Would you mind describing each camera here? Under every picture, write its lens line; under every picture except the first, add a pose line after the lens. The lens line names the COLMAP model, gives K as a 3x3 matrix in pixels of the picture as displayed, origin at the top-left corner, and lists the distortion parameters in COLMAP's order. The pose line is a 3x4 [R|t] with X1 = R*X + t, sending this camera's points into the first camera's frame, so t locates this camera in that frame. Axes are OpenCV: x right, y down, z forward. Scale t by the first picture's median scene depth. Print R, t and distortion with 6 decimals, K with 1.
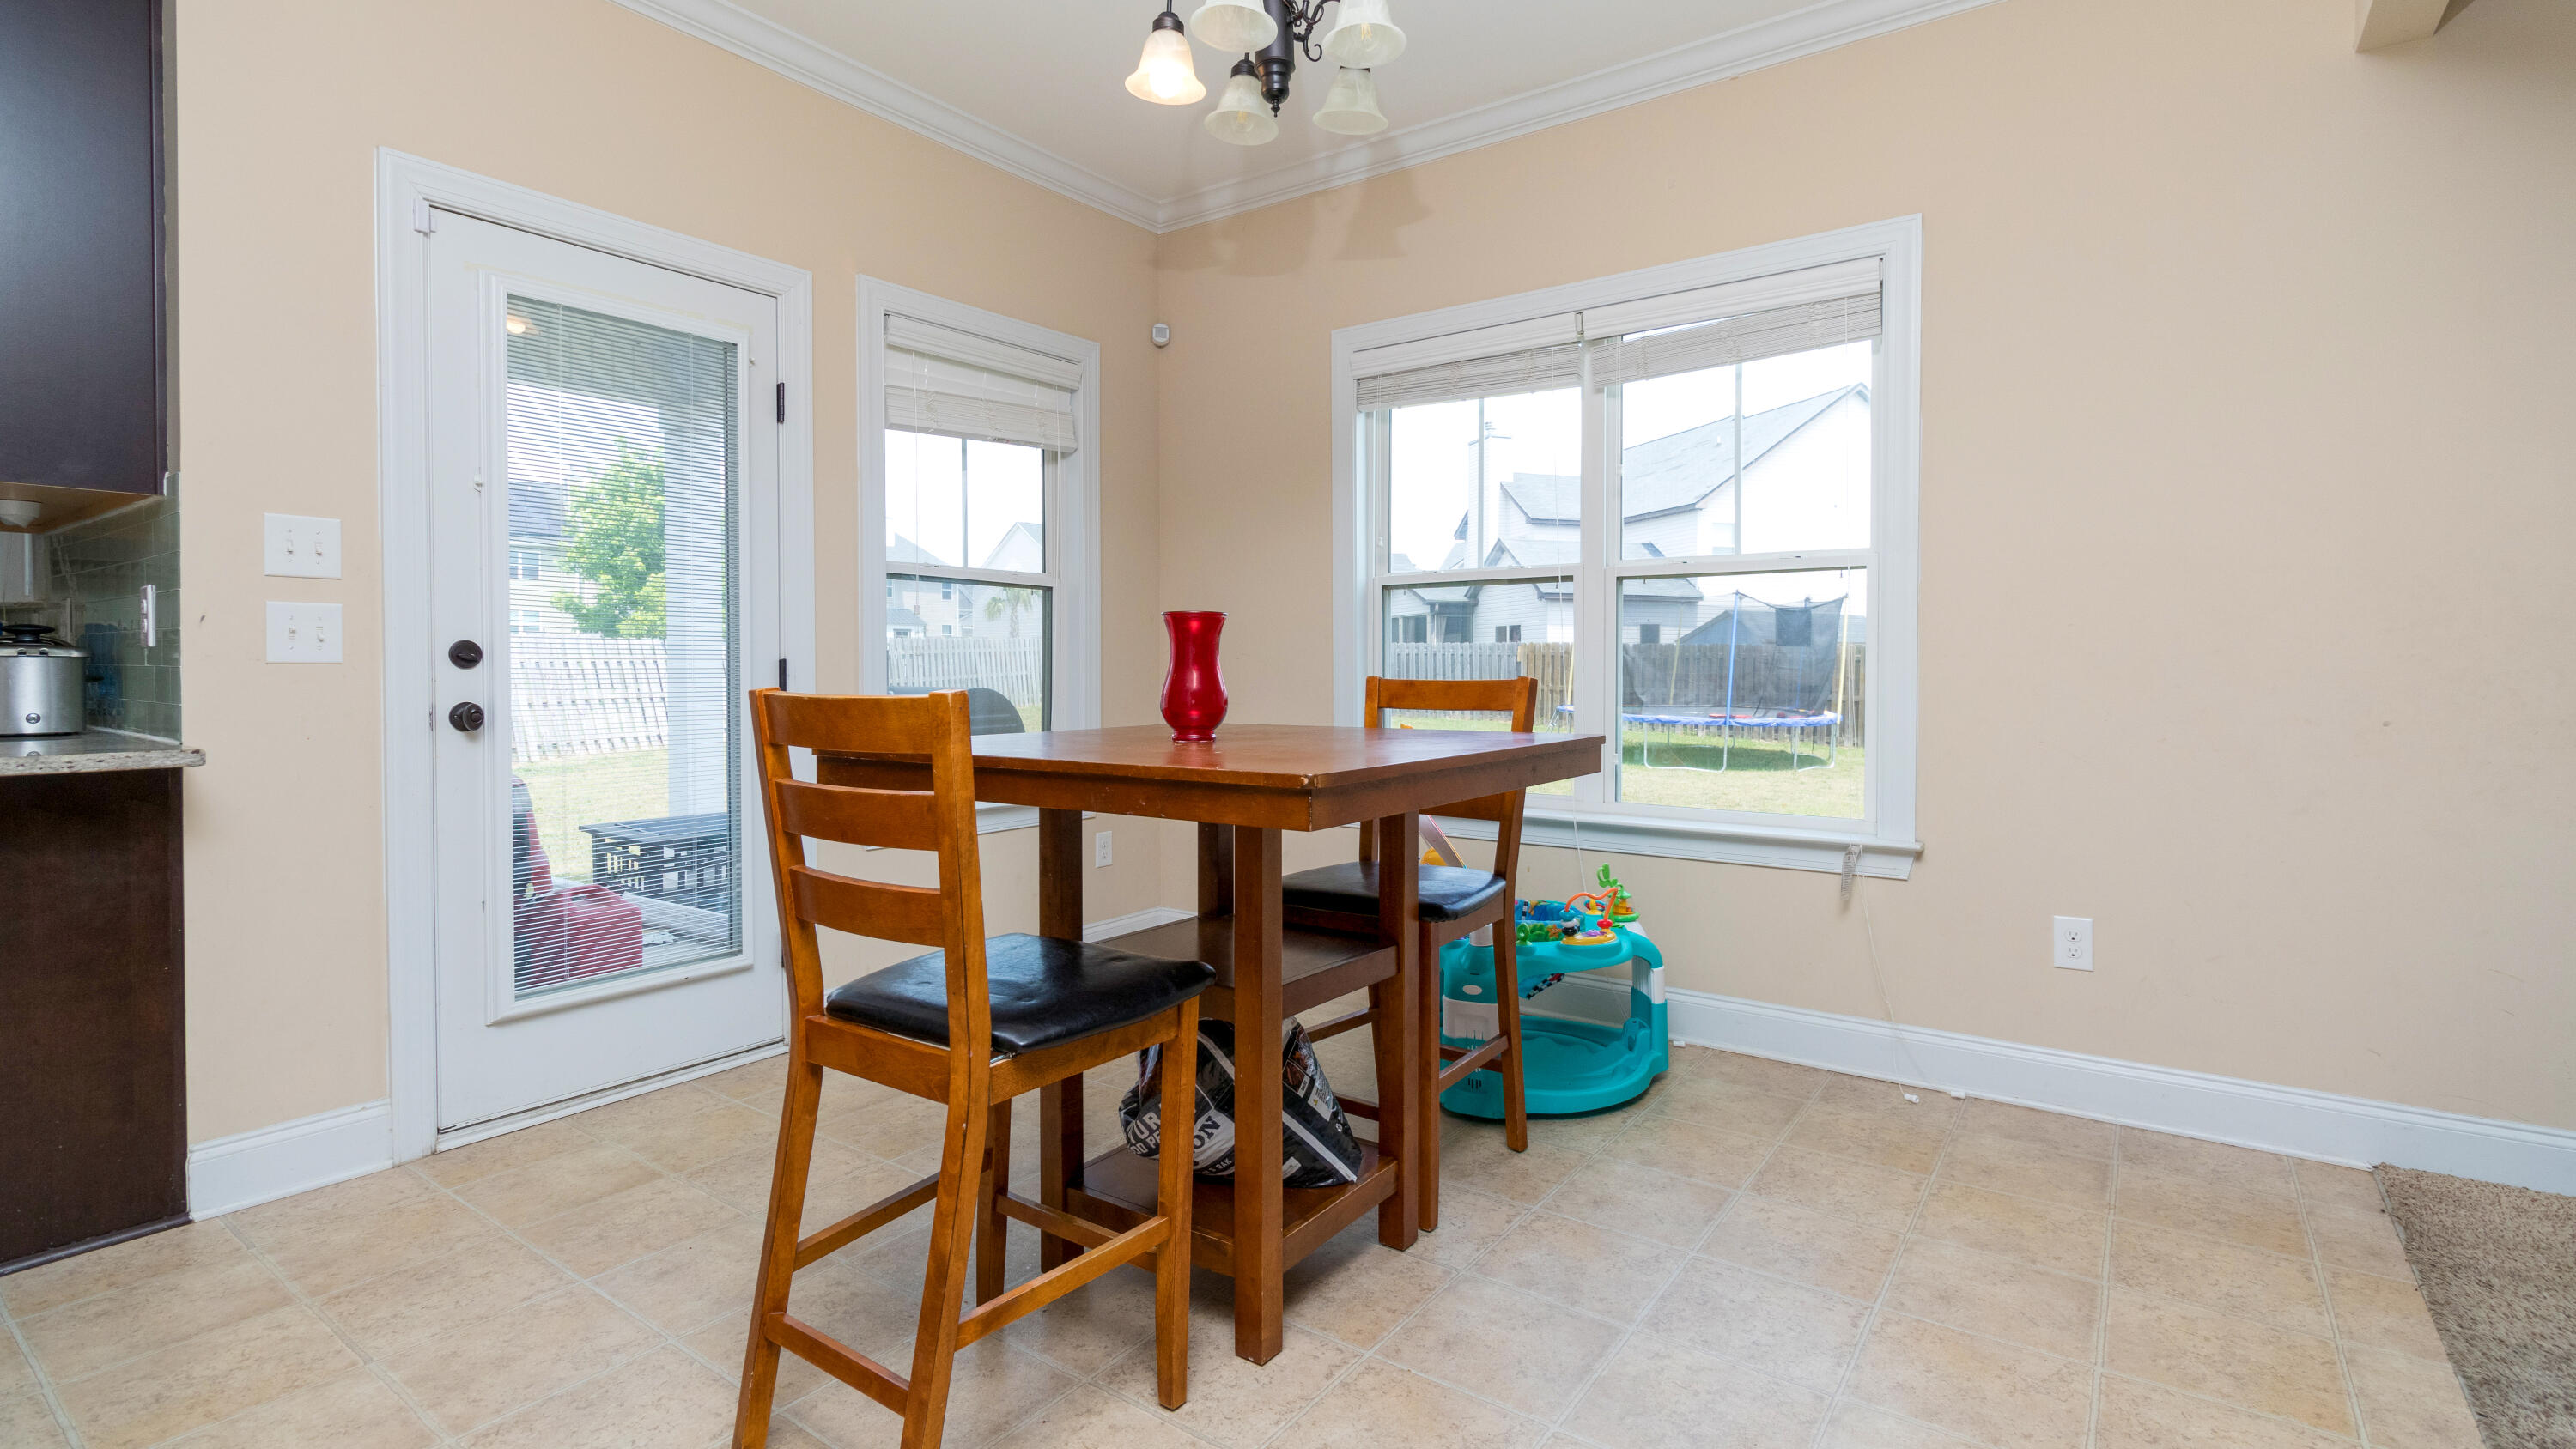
lens RADIAL K [[1218.2, 0, 1299.3], [0, 1218.2, 679.2], [0, 0, 1]] dist [-0.002228, -0.000884]
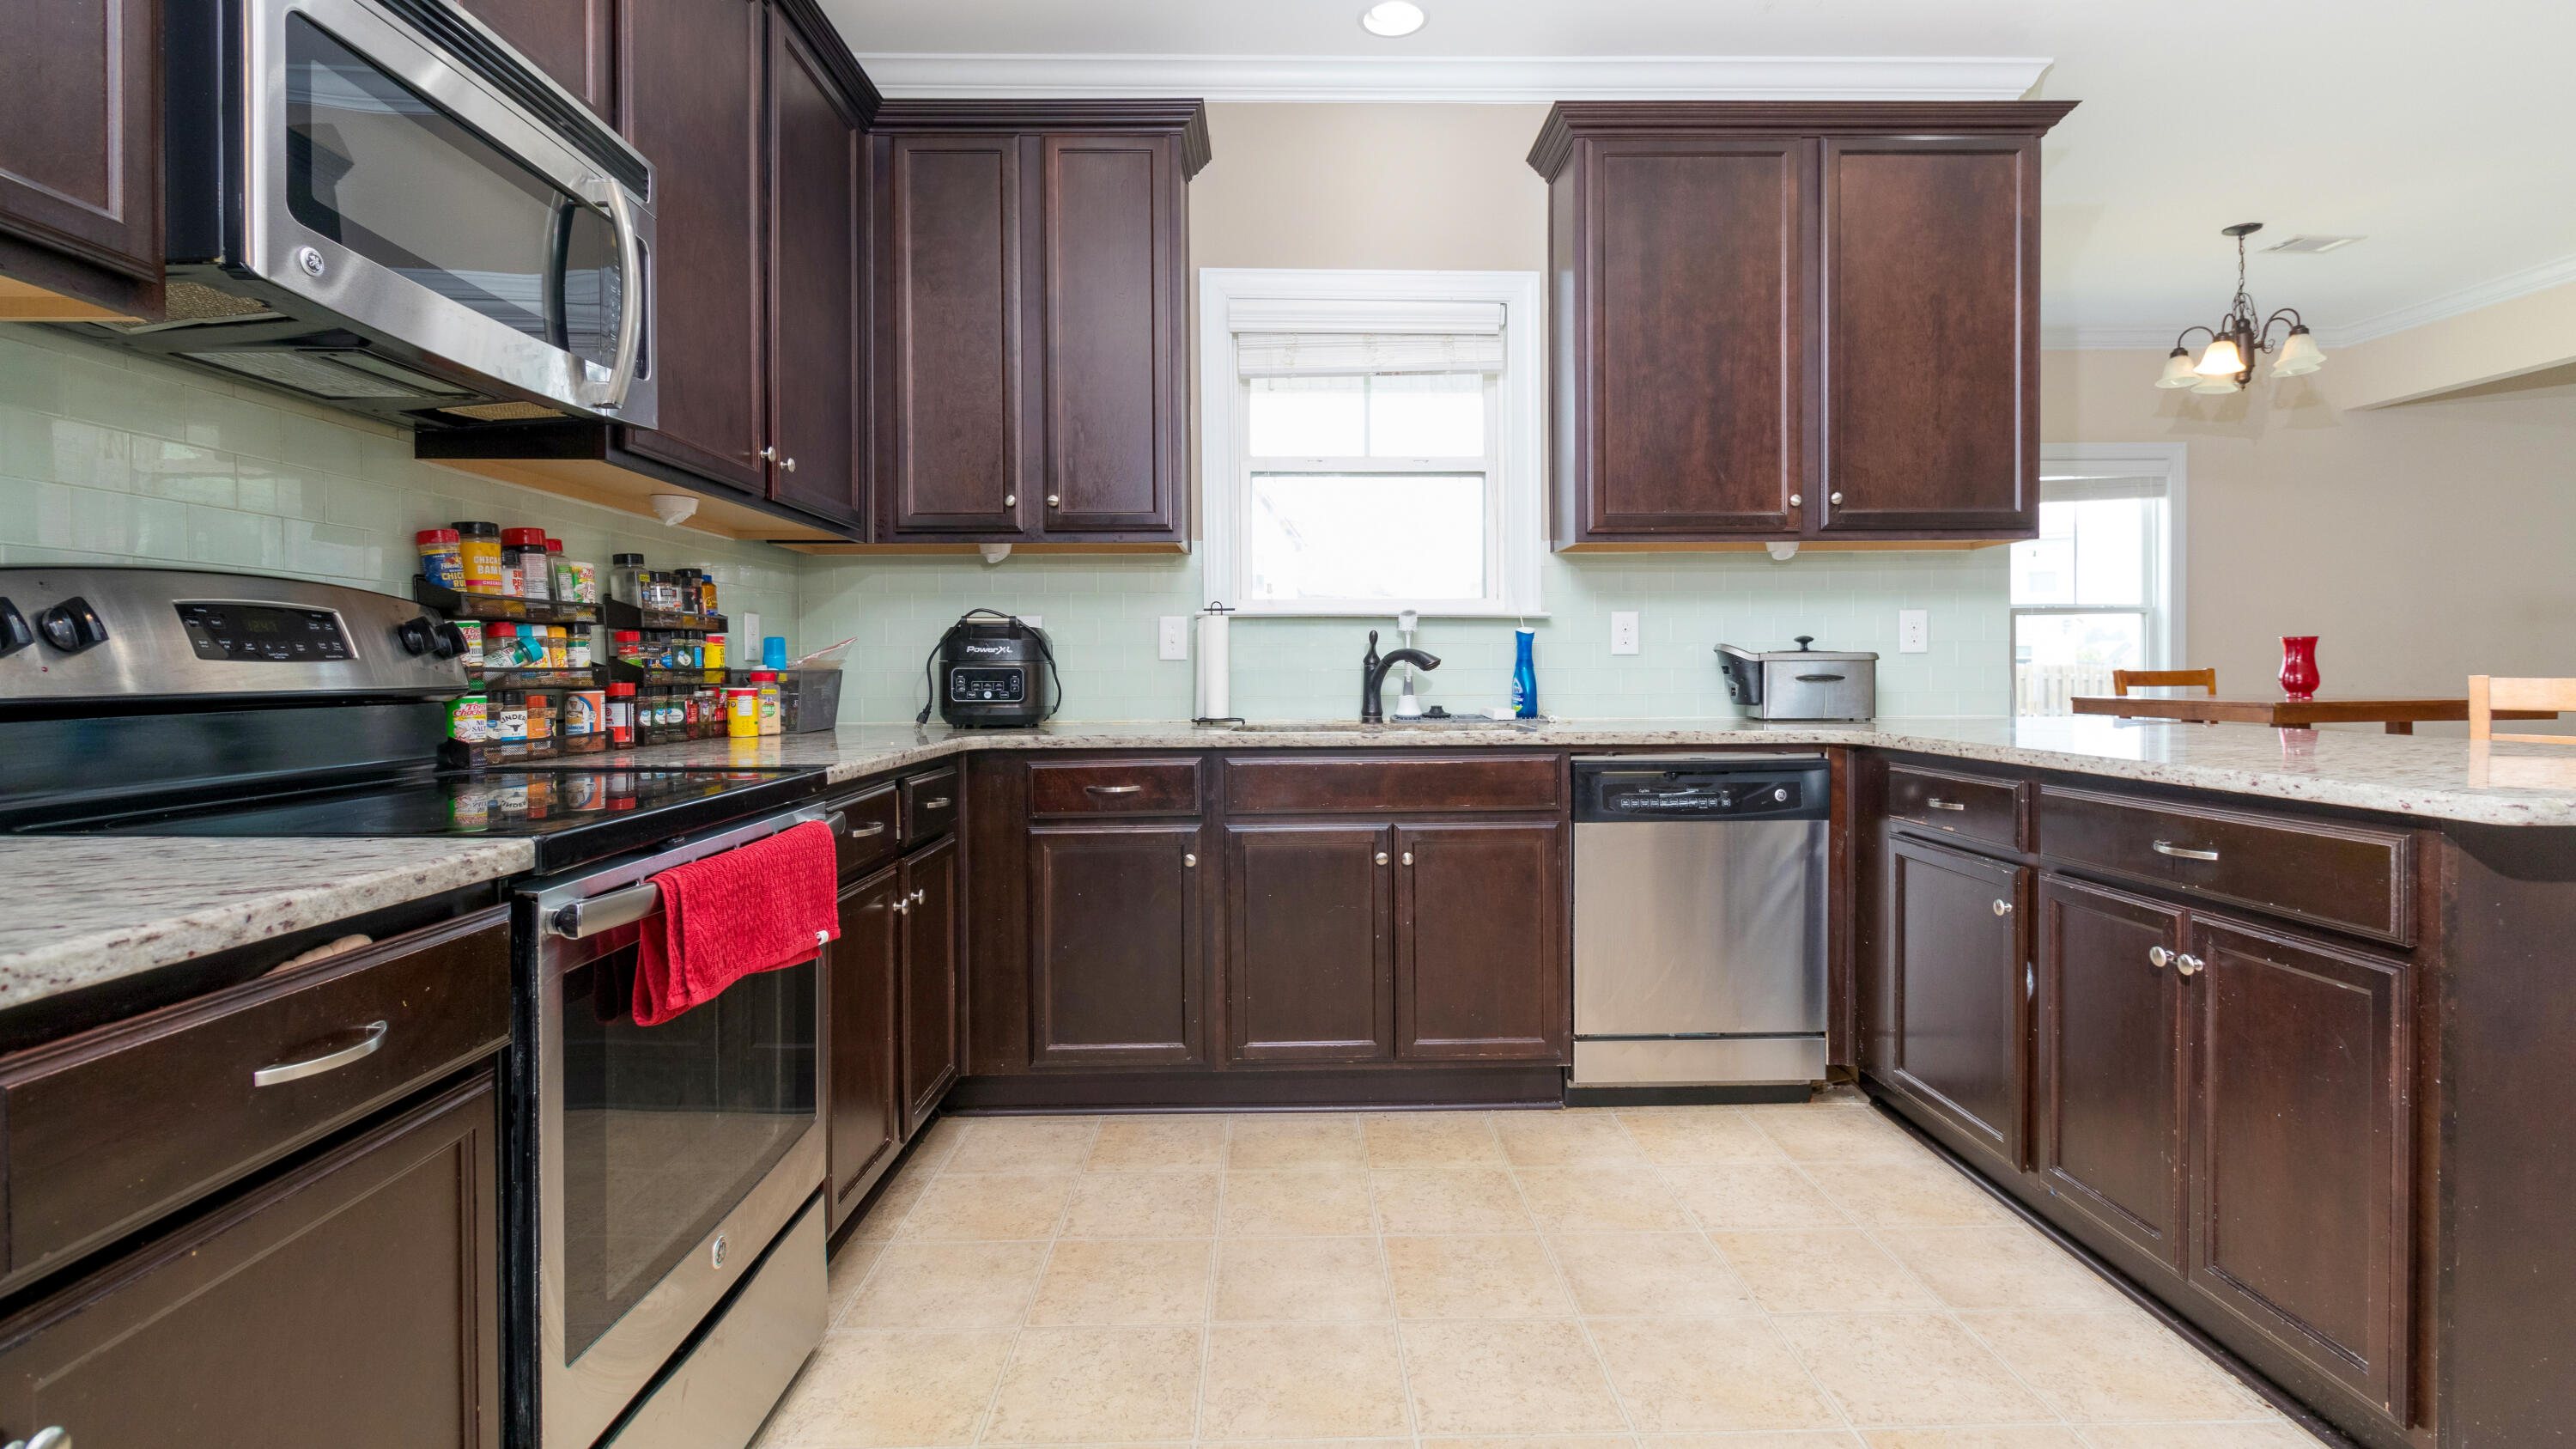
lens RADIAL K [[1218.5, 0, 1299.3], [0, 1218.5, 679.2], [0, 0, 1]] dist [-0.002228, -0.000884]
pose [[0.806068, -0.012774, 0.591685, -2.208212], [0.014912, 0.999888, 0.001271, -0.008395], [-0.591635, 0.007799, 0.806168, 0.266643]]
